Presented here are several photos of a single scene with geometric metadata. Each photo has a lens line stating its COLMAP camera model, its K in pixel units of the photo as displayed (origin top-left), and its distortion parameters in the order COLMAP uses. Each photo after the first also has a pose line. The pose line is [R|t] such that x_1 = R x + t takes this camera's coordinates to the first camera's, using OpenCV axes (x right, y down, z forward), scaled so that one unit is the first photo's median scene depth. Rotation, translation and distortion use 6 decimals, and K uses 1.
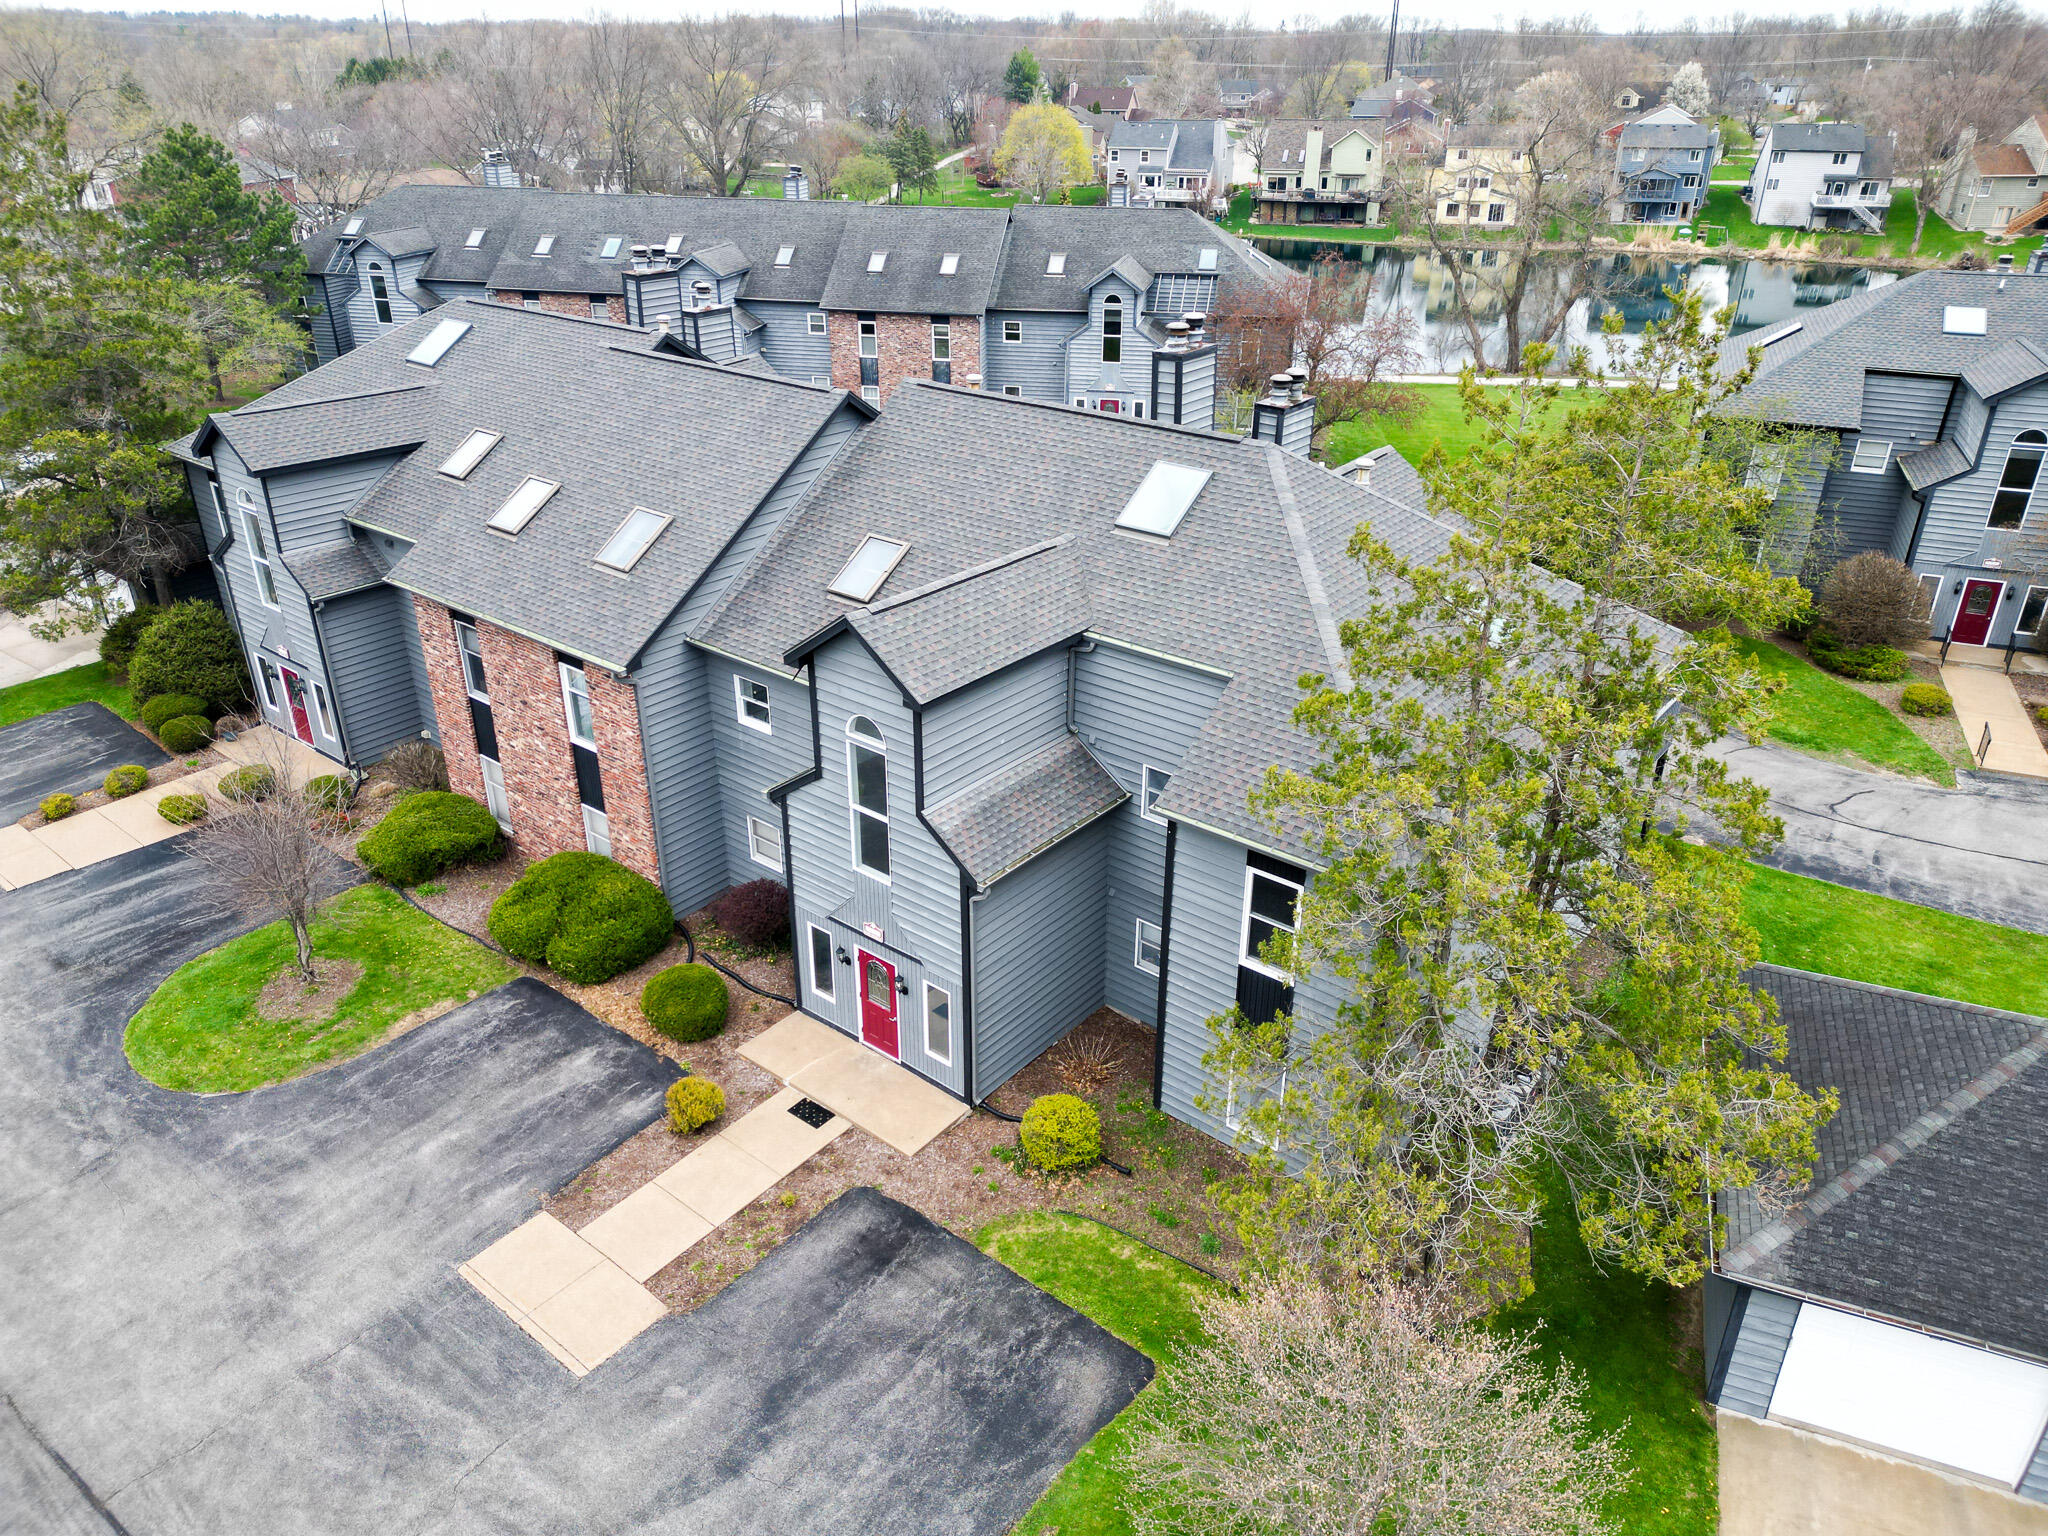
lens RADIAL K [[1431.6, 0, 1019.2], [0, 1431.6, 771.6], [0, 0, 1]] dist [0.051410, -0.038061]
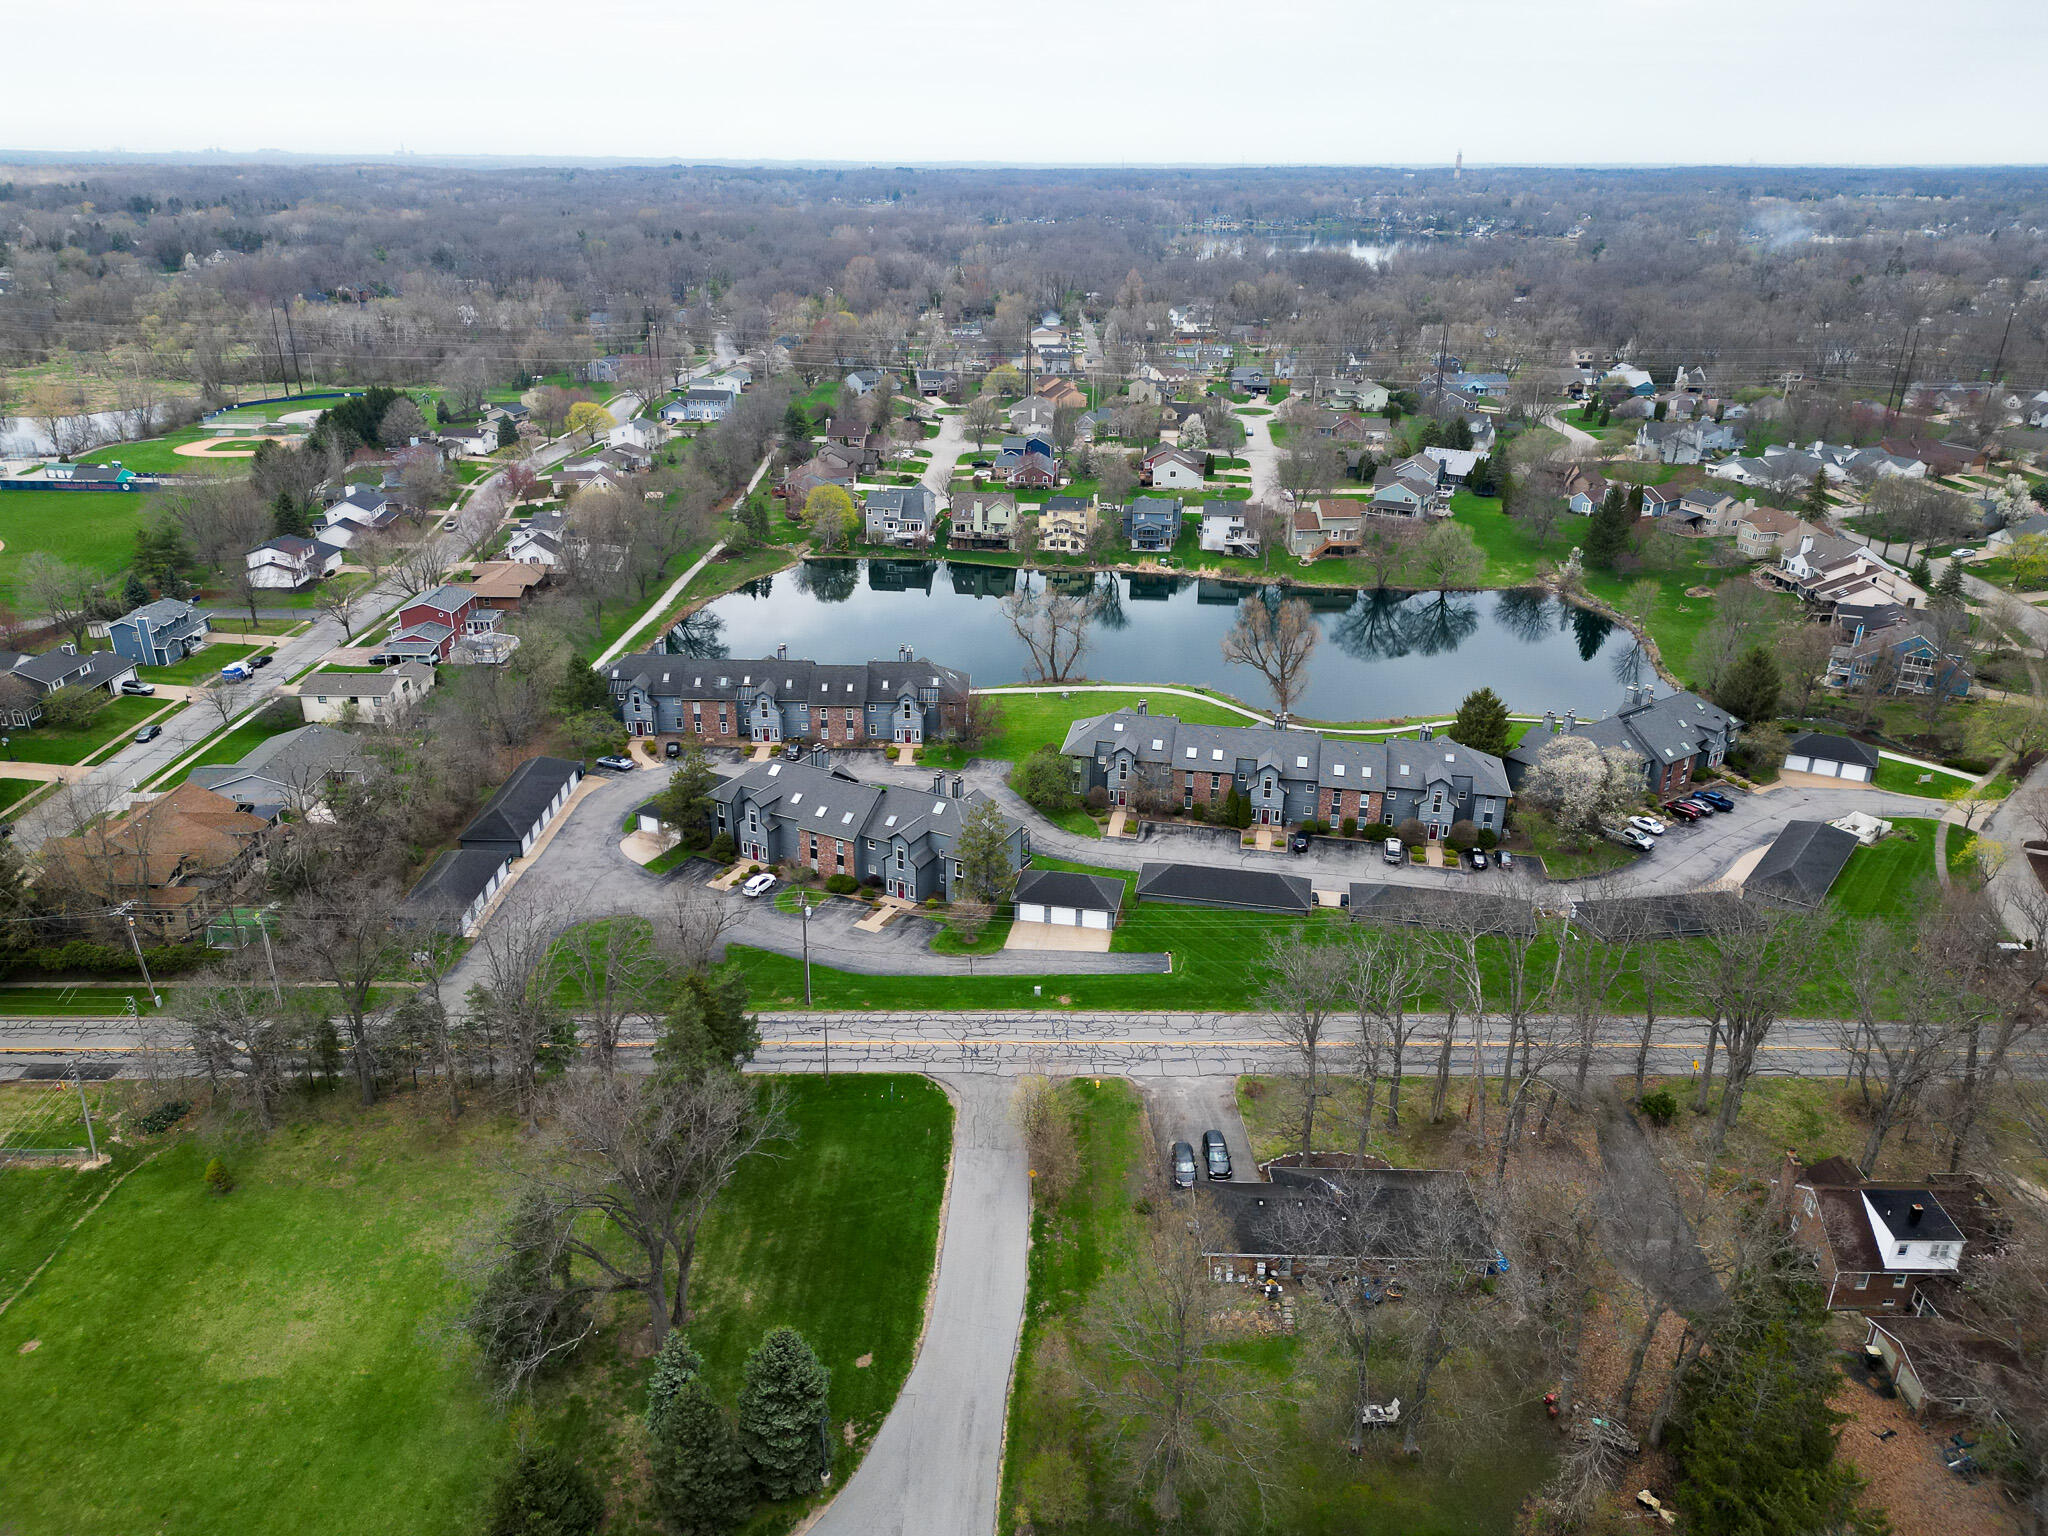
lens RADIAL K [[1431.6, 0, 1018.9], [0, 1431.6, 764.1], [0, 0, 1]] dist [0.051410, -0.038061]
pose [[0.980626, -0.071645, 0.182320, -0.490489], [0.083302, 0.994888, -0.057091, 0.006952], [-0.177297, 0.071172, 0.981580, -3.753323]]
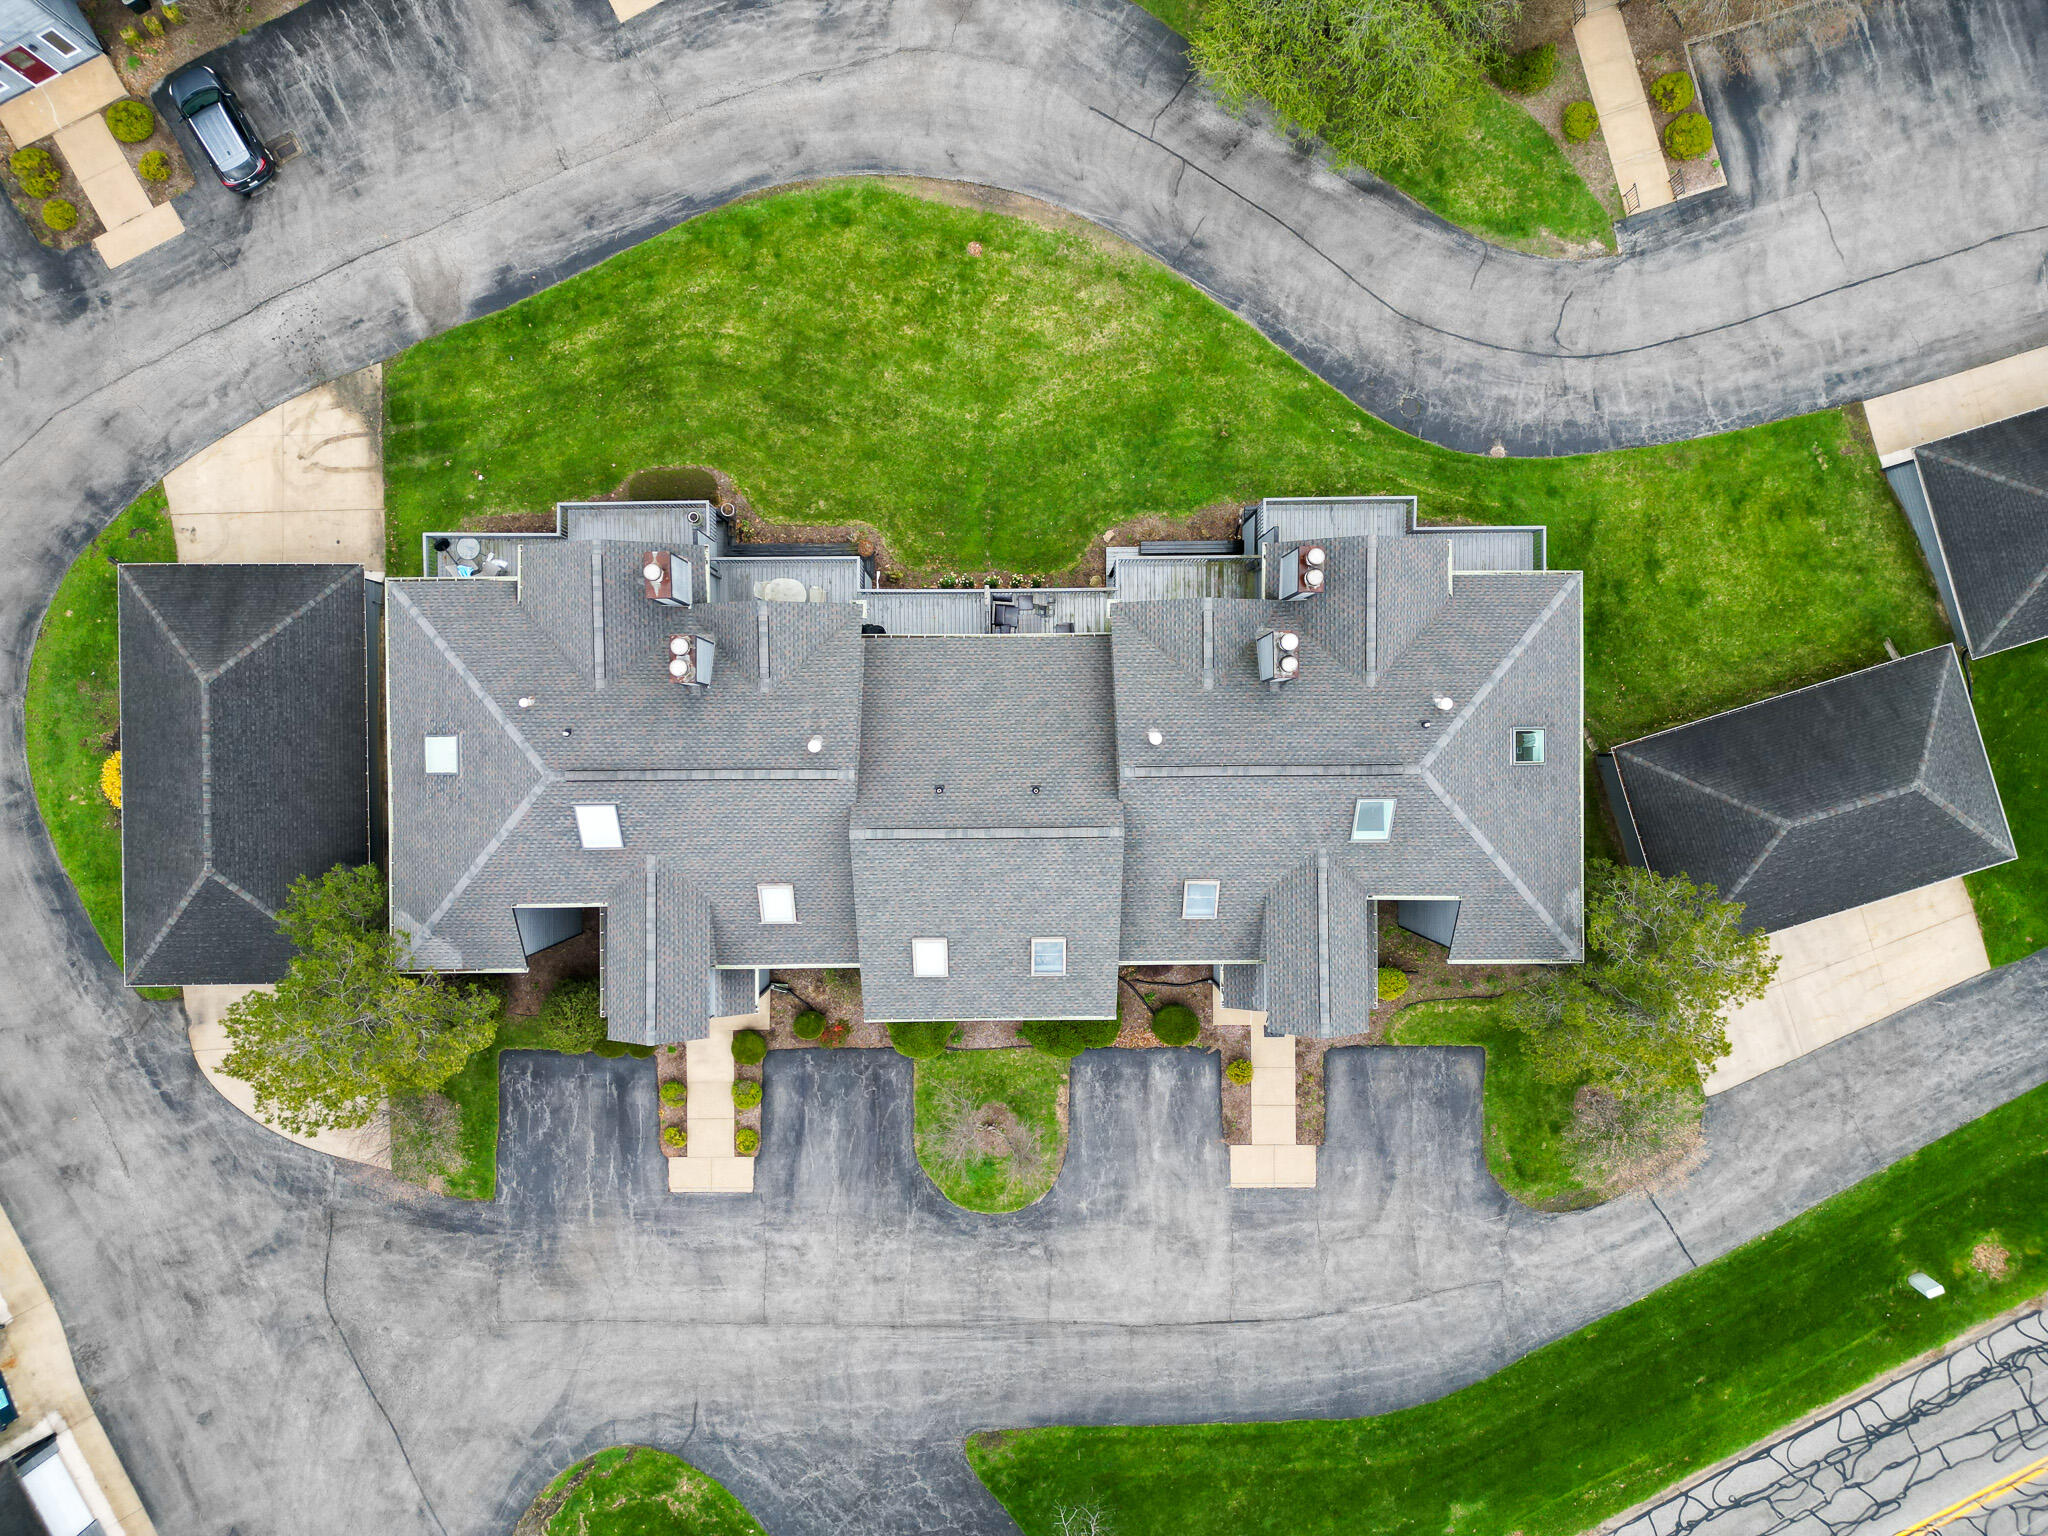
lens RADIAL K [[1431.6, 0, 1017.2], [0, 1431.6, 774.9], [0, 0, 1]] dist [0.051410, -0.038061]
pose [[0.771380, -0.636360, -0.004385, -0.126326], [0.279530, 0.332633, 0.900676, -1.278073], [-0.571696, -0.695989, 0.434468, 0.375142]]
